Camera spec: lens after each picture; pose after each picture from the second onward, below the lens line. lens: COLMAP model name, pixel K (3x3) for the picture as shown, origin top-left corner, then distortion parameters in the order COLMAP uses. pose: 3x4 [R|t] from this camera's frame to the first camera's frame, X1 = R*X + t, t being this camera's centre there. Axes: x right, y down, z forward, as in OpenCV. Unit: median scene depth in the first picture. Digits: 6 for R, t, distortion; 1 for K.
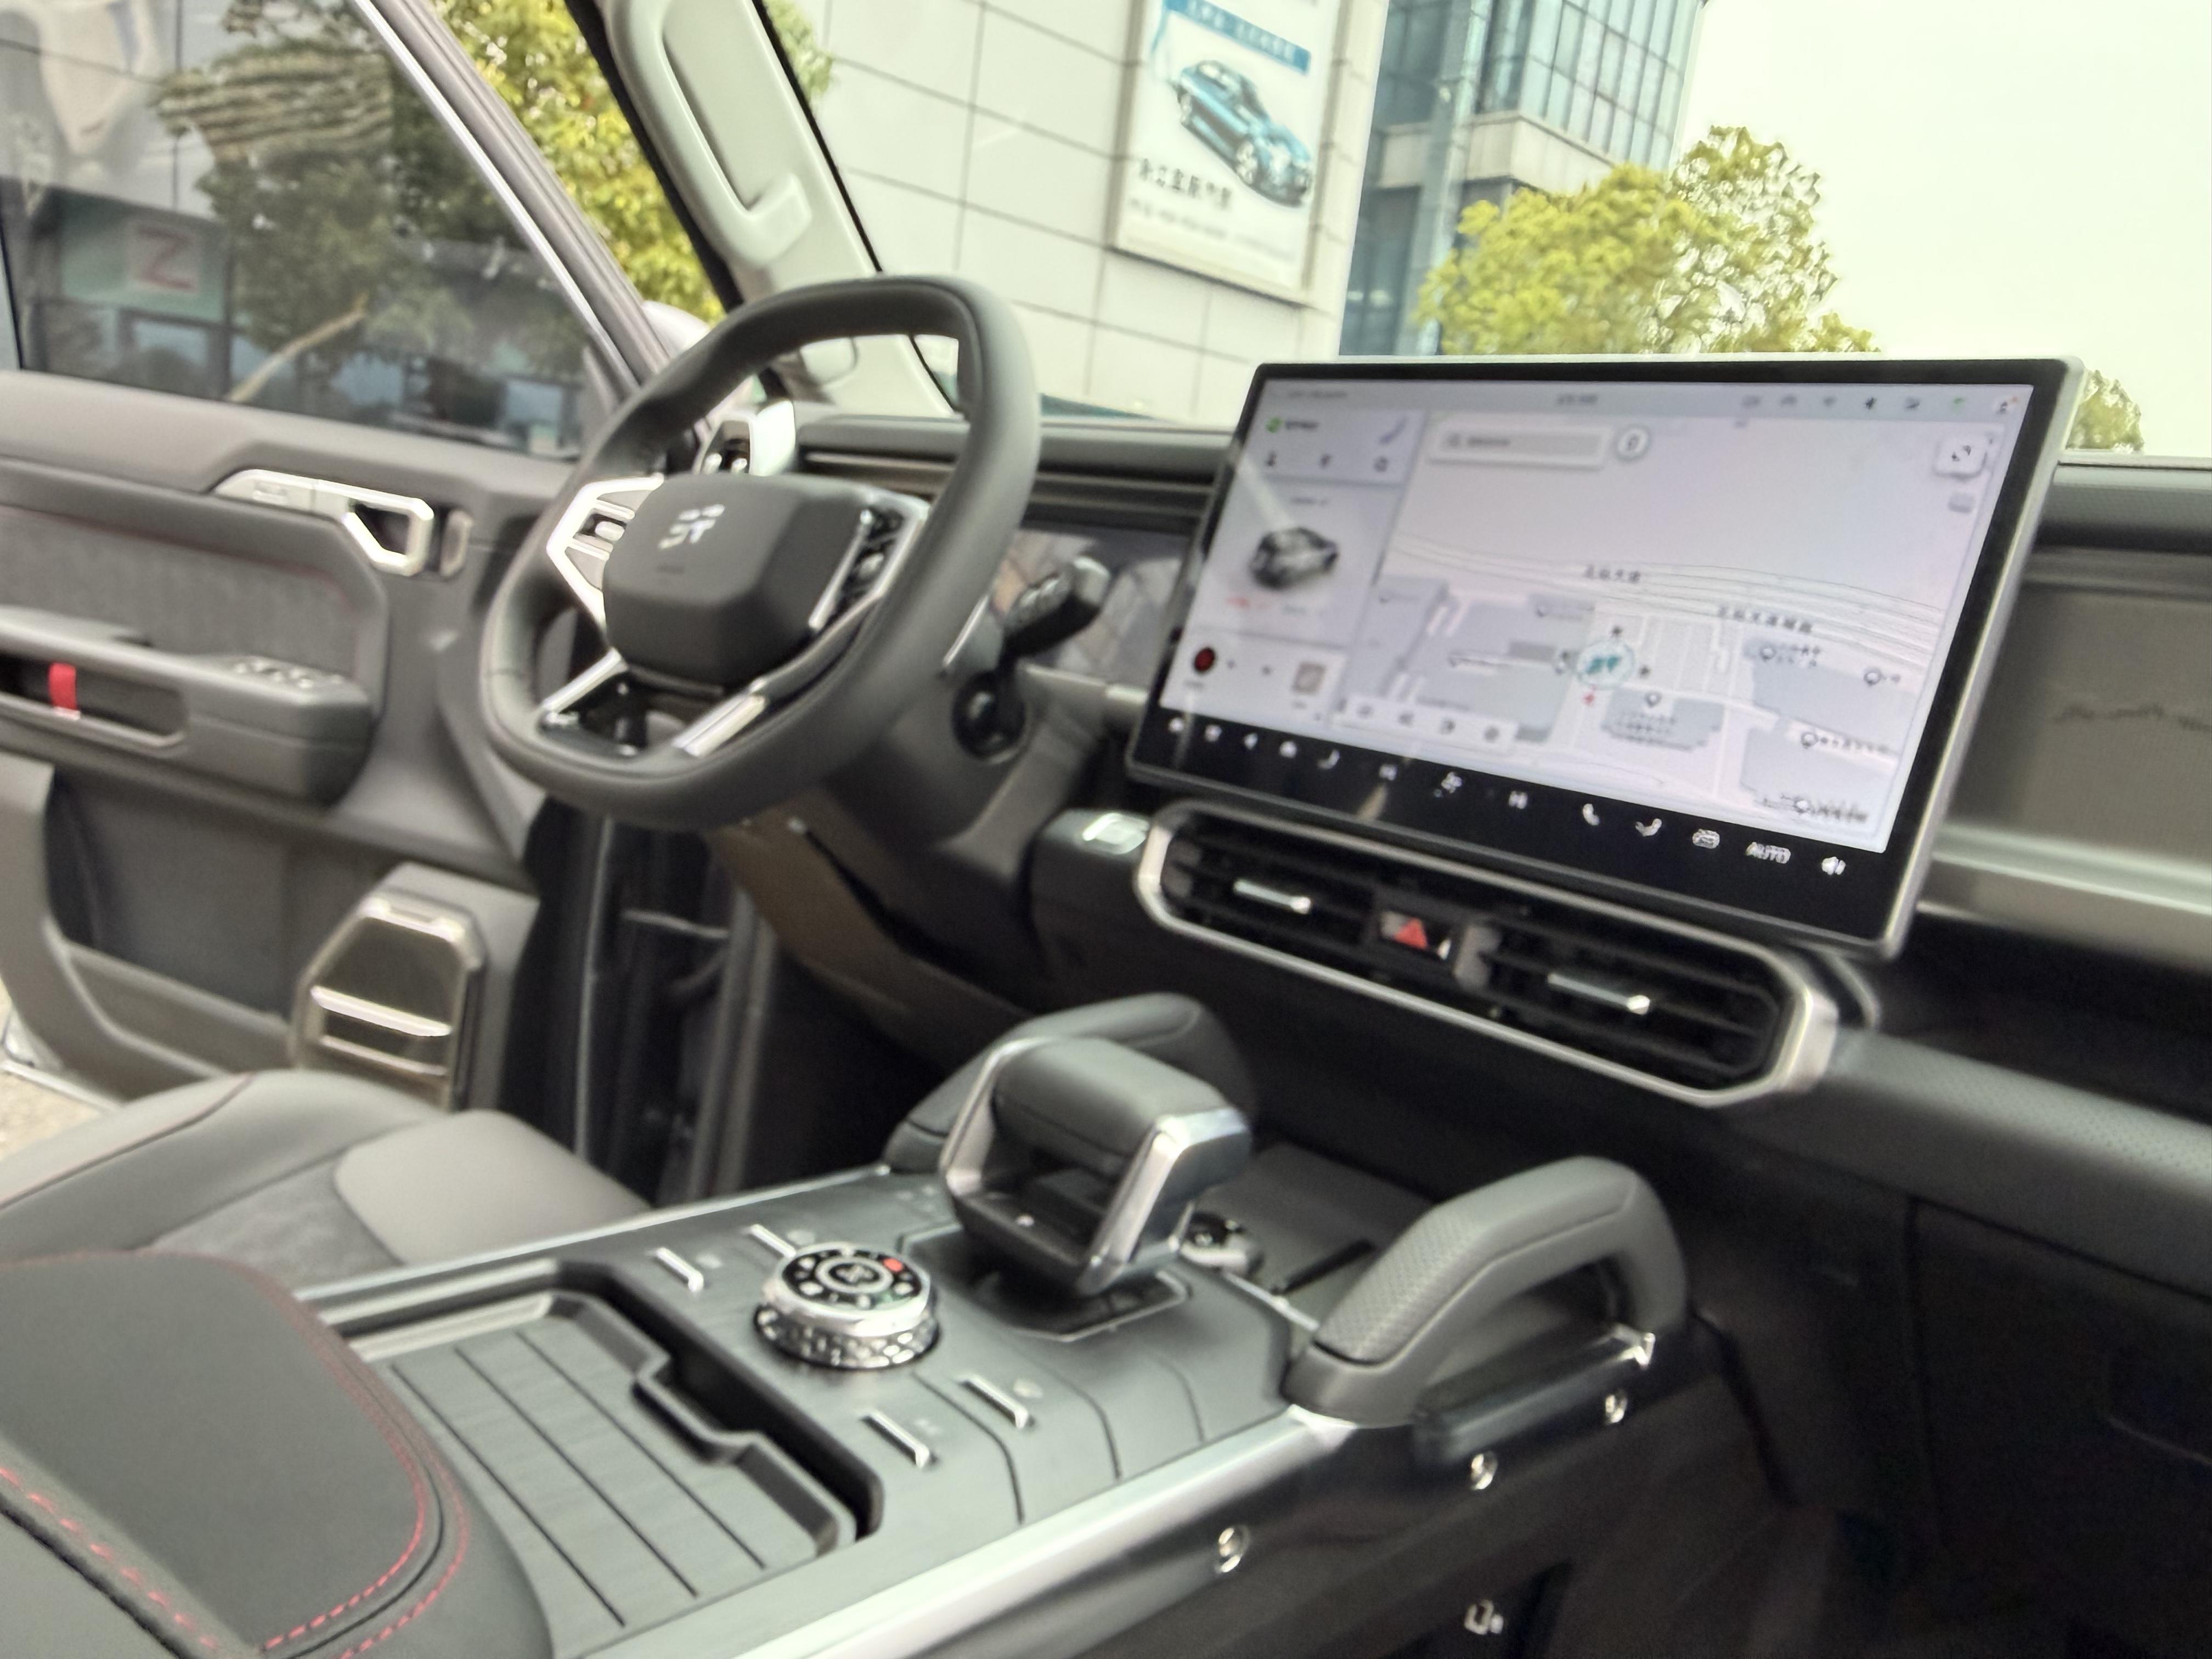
lens RADIAL K [[1581.1, 0, 997.1], [0, 1581.1, 795.2], [0, 0, 1]] dist [0.016864, -0.028935]
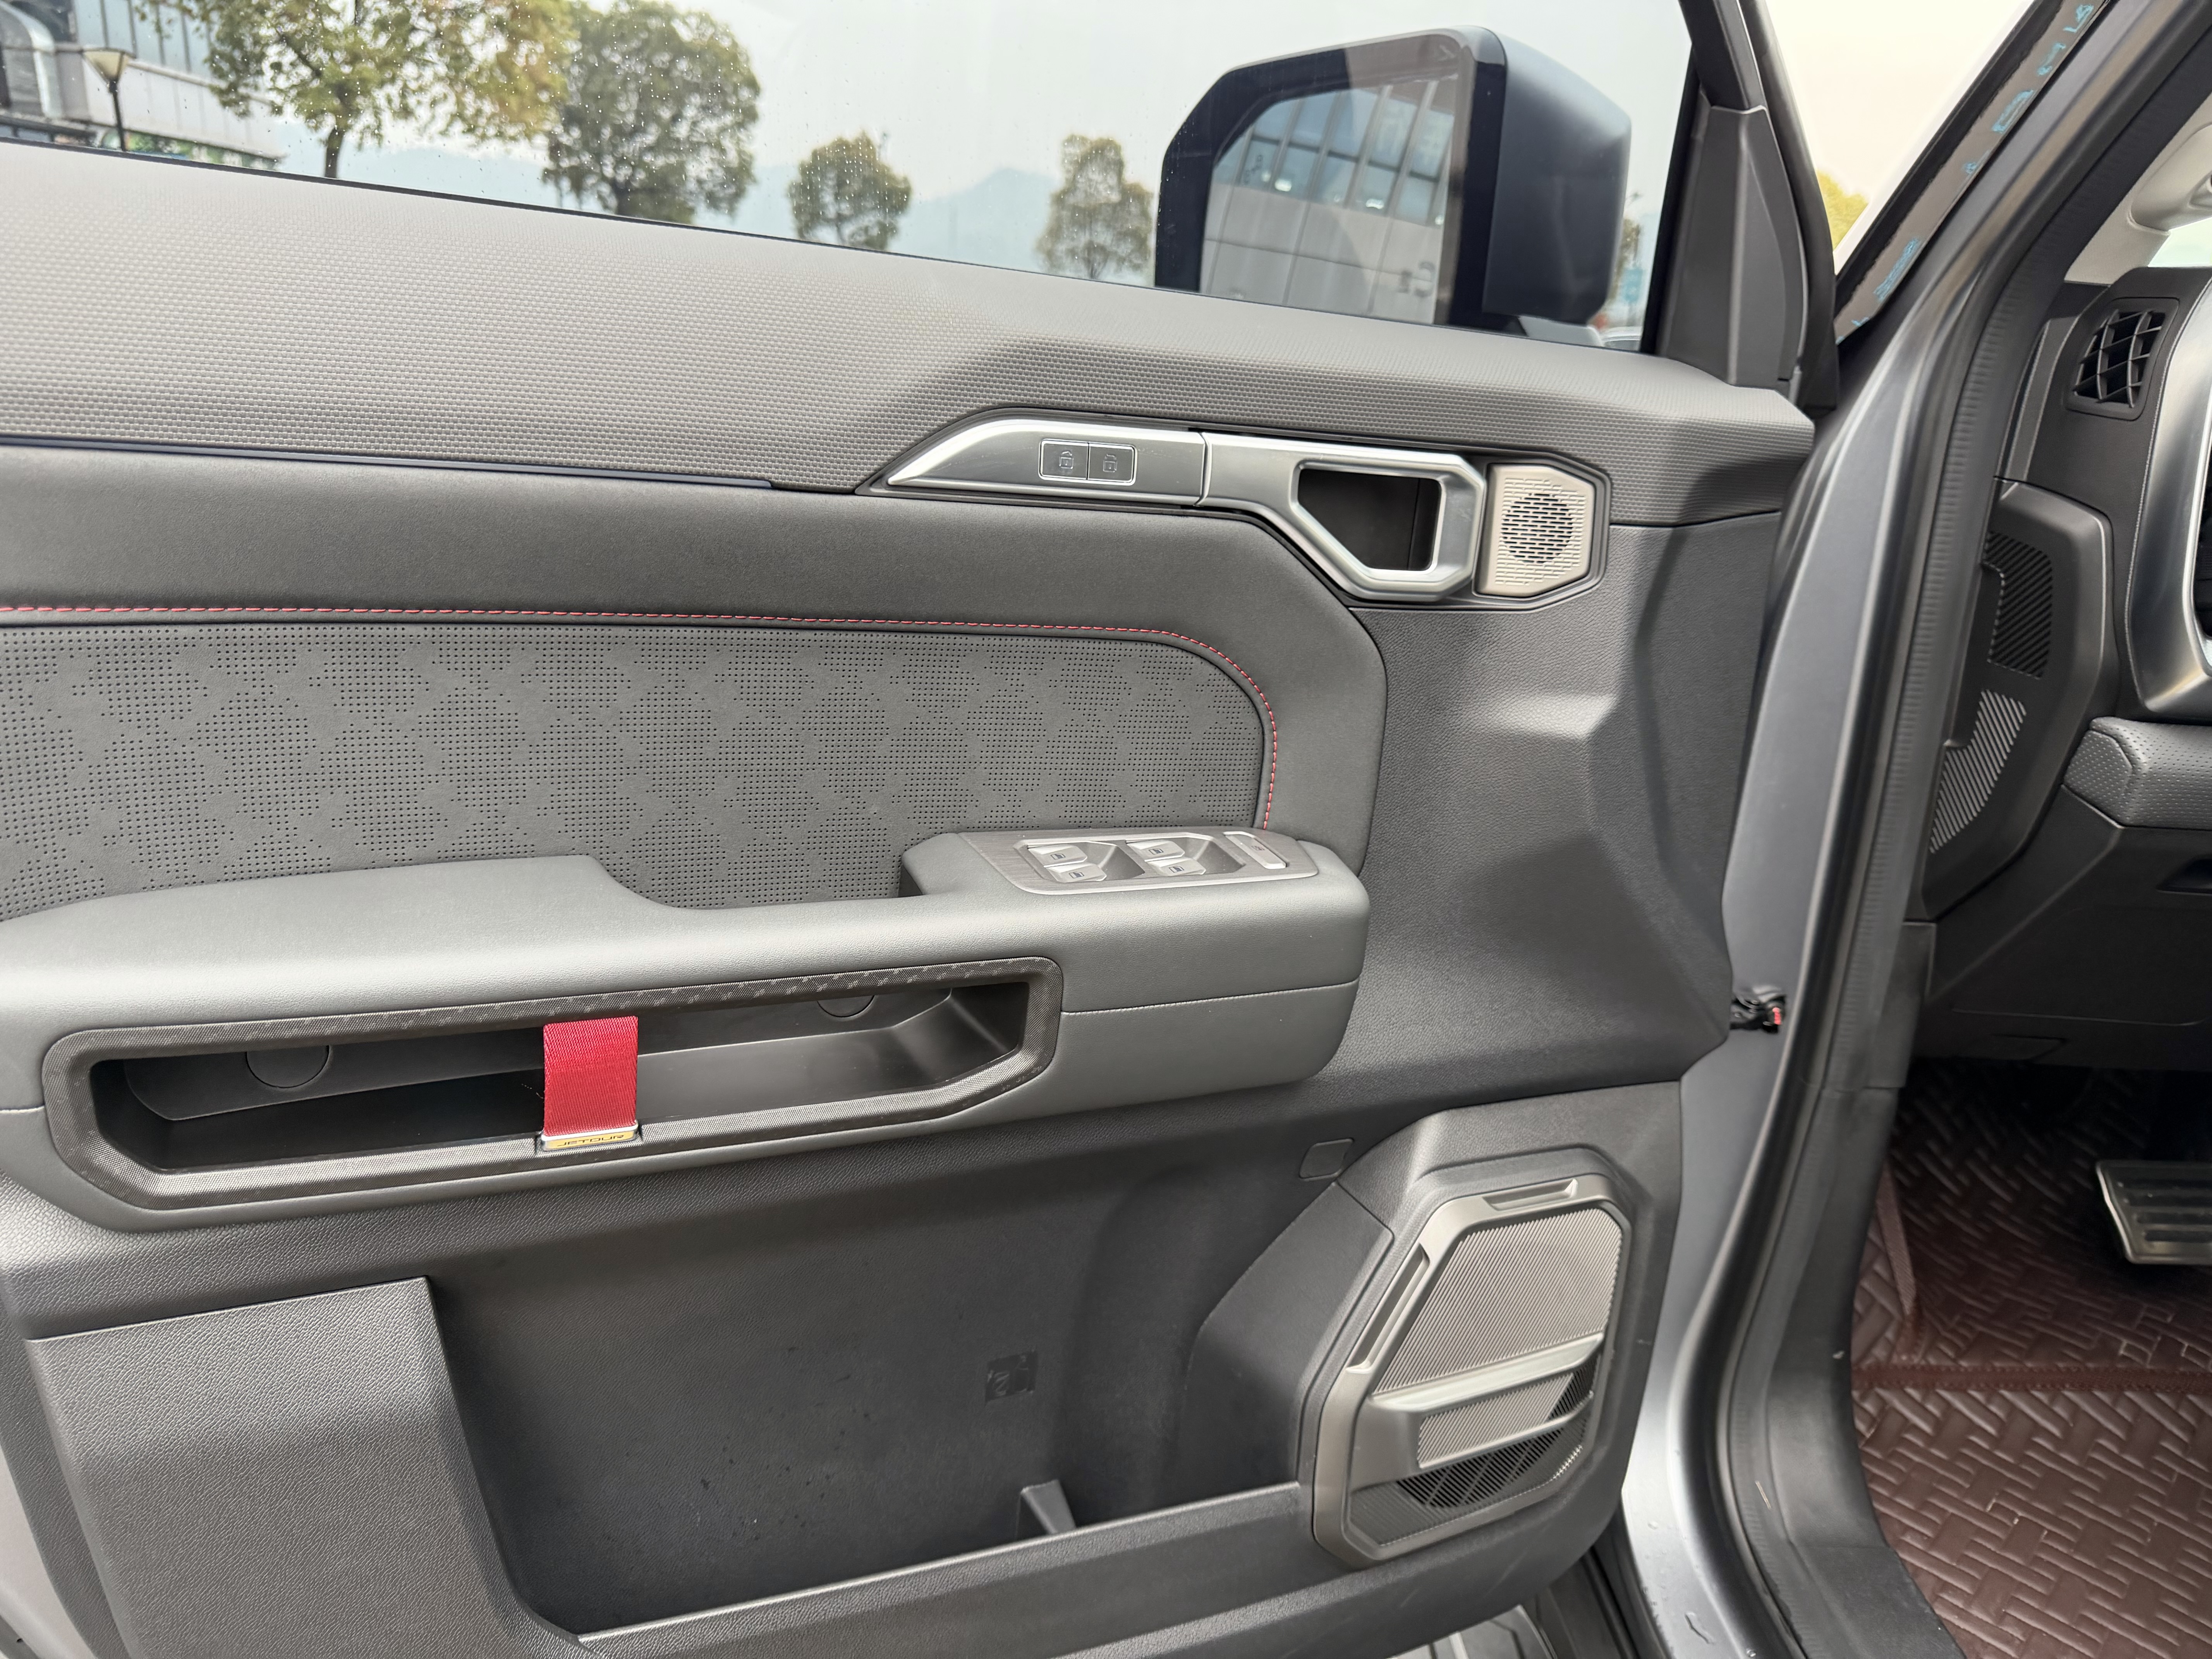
lens RADIAL K [[1581.1, 0, 1084.5], [0, 1581.1, 842.0], [0, 0, 1]] dist [0.016864, -0.028935]
pose [[0.661396, -0.304010, 0.685663, -1.471000], [0.135339, 0.947540, 0.289572, -0.411637], [-0.737725, -0.098725, 0.667843, 1.330073]]
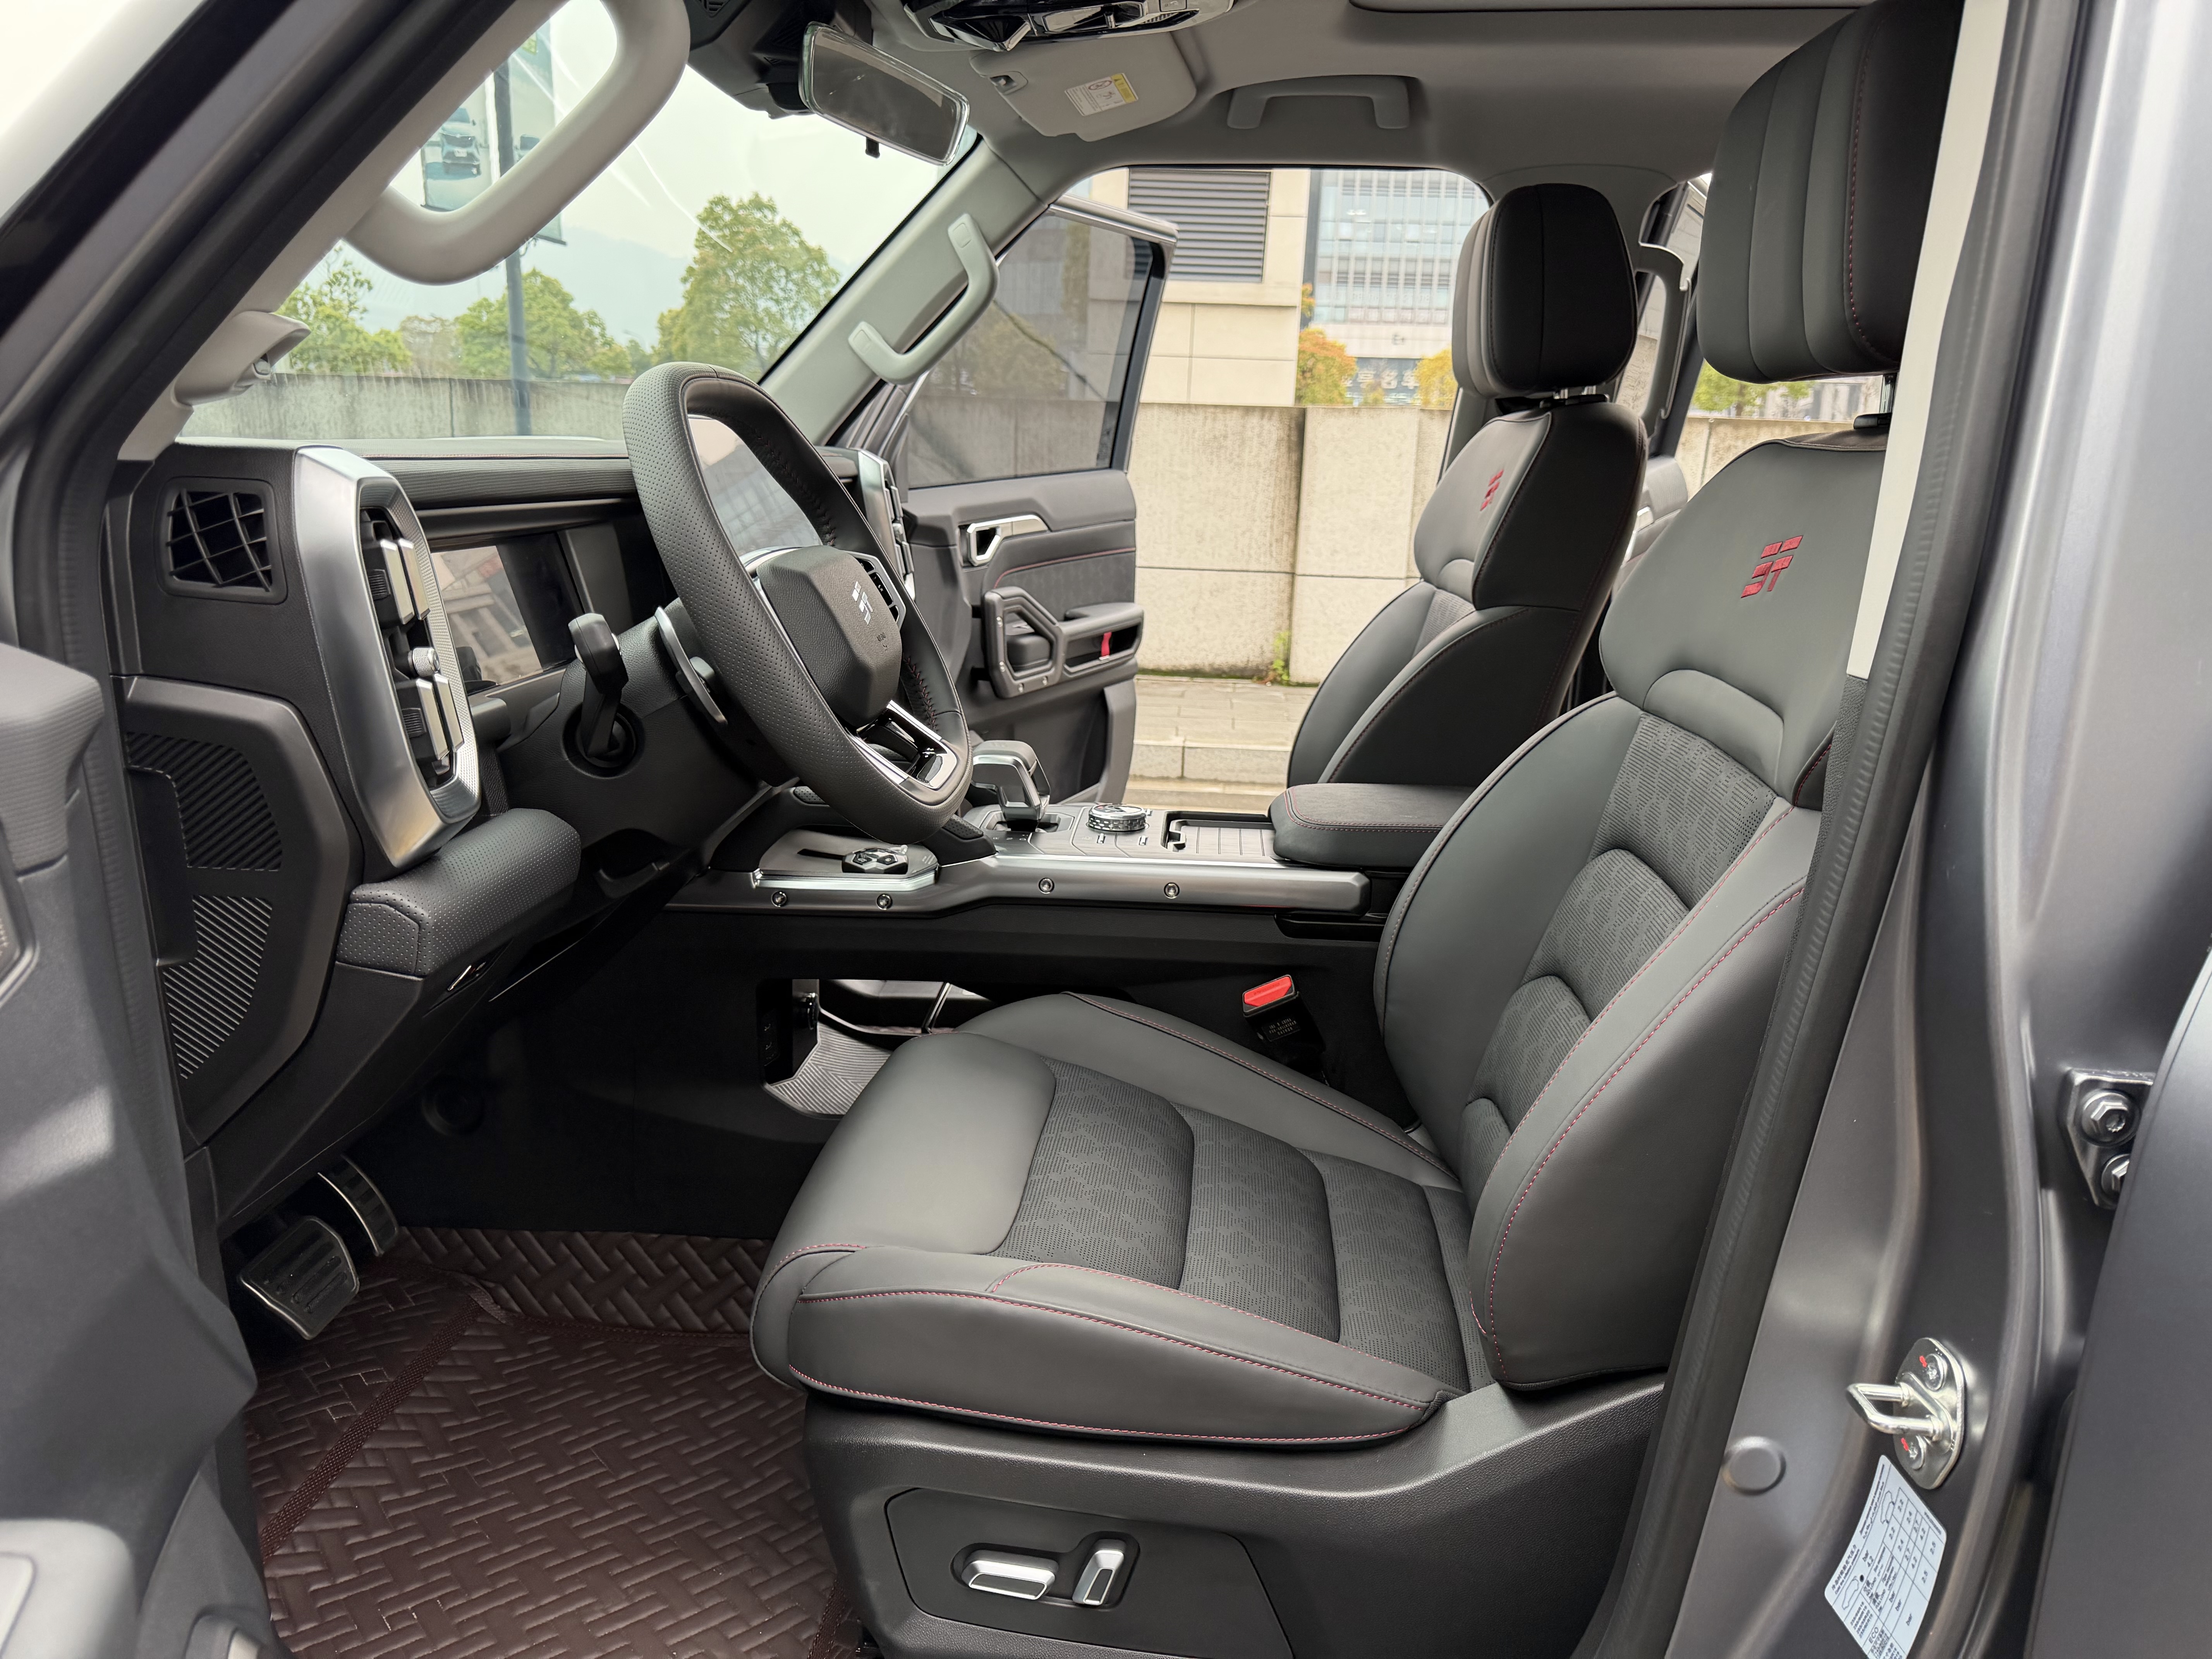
lens RADIAL K [[1581.1, 0, 1102.0], [0, 1581.1, 855.7], [0, 0, 1]] dist [0.016864, -0.028935]
pose [[-0.677654, -0.314726, 0.664630, -1.314380], [0.003503, 0.902398, 0.430889, -0.566522], [-0.735372, 0.294322, -0.610412, 1.810568]]
